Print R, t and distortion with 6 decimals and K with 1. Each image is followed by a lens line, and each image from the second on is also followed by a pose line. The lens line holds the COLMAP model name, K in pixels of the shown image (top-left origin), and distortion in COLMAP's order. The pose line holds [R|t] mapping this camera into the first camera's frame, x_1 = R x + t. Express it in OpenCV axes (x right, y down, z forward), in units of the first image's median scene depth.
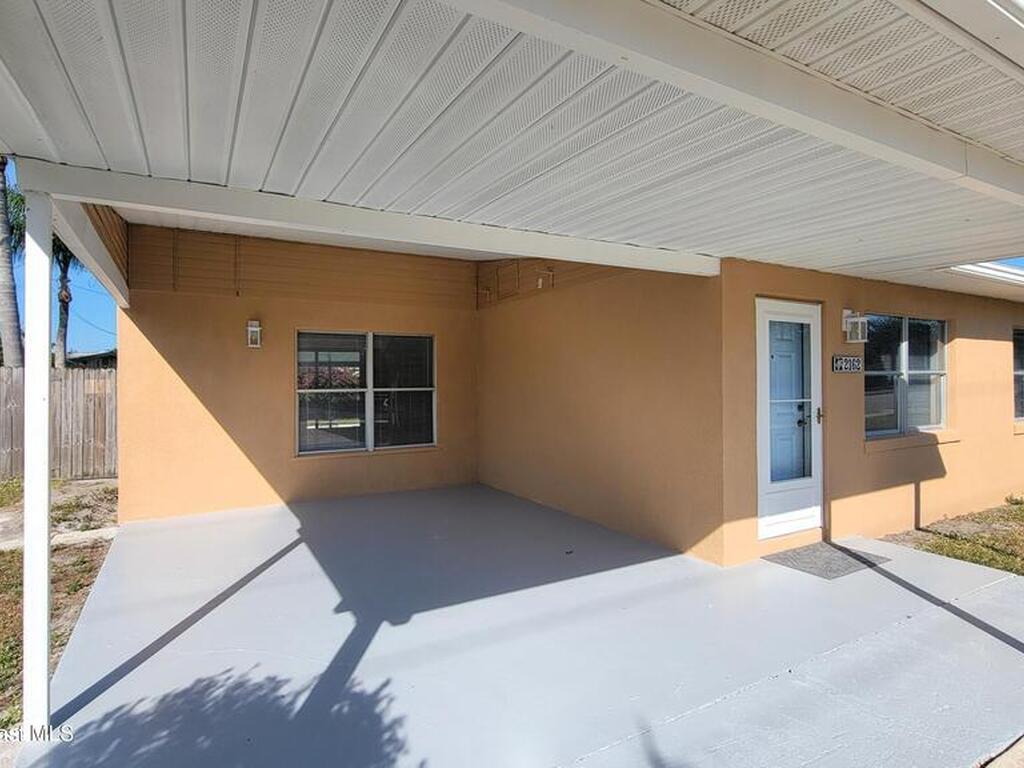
lens RADIAL K [[574.7, 0, 513.3], [0, 574.7, 378.6], [0, 0, 1]] dist [0.002881, 0.001350]
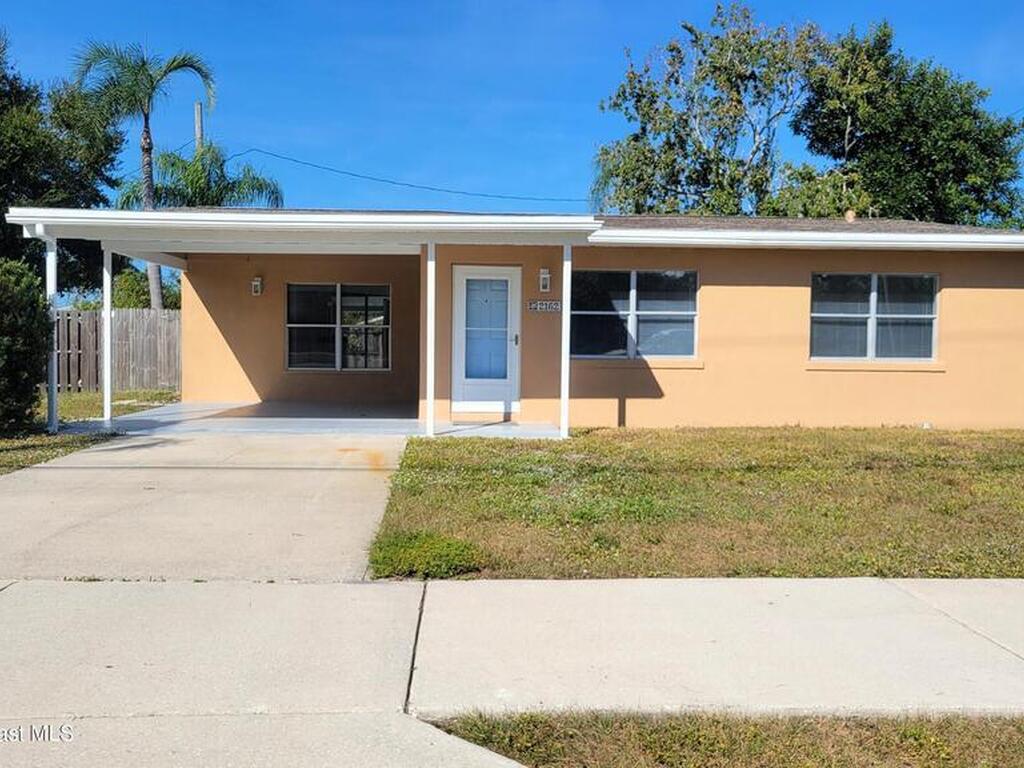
lens RADIAL K [[1090.9, 0, 513.9], [0, 1090.9, 396.1], [0, 0, 1]] dist [0.069663, 0.002578]
pose [[0.891688, 0.037859, -0.451065, 1.565029], [-0.015064, 0.998426, 0.054022, 0.048649], [0.452400, -0.041376, 0.890855, -1.360159]]
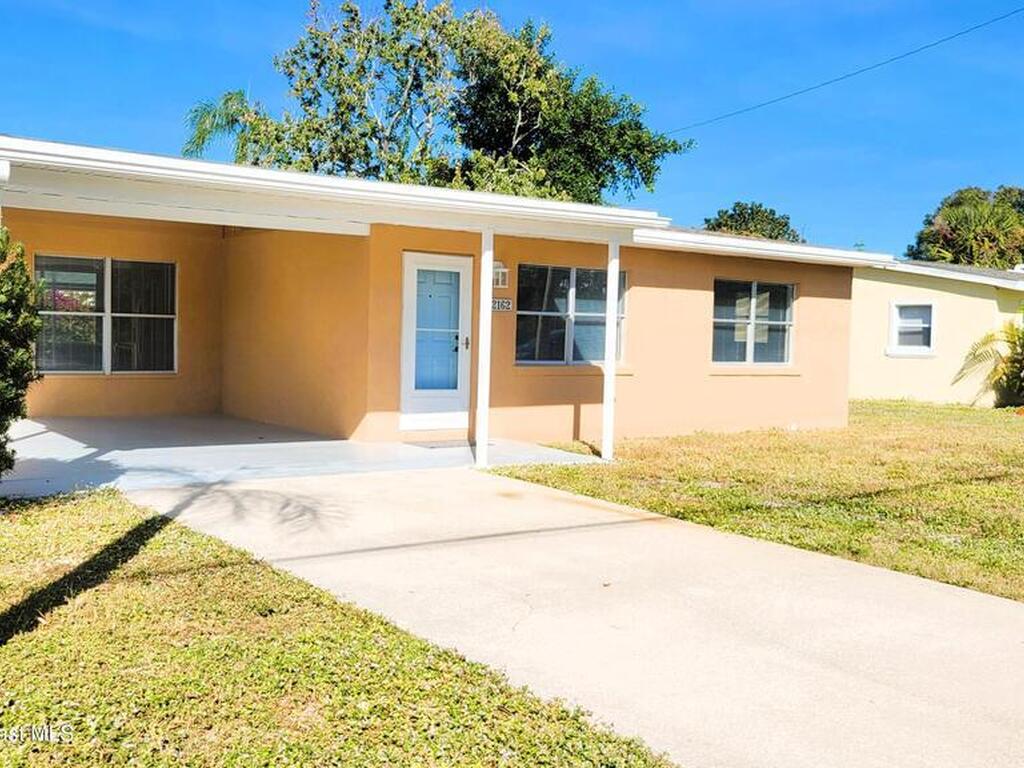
lens RADIAL K [[1090.9, 0, 513.9], [0, 1090.9, 396.1], [0, 0, 1]] dist [0.069663, 0.002578]
pose [[0.994162, 0.027024, 0.104457, 0.324470], [-0.033579, 0.997541, 0.061511, 0.024032], [-0.102538, -0.064659, 0.992625, -1.242602]]
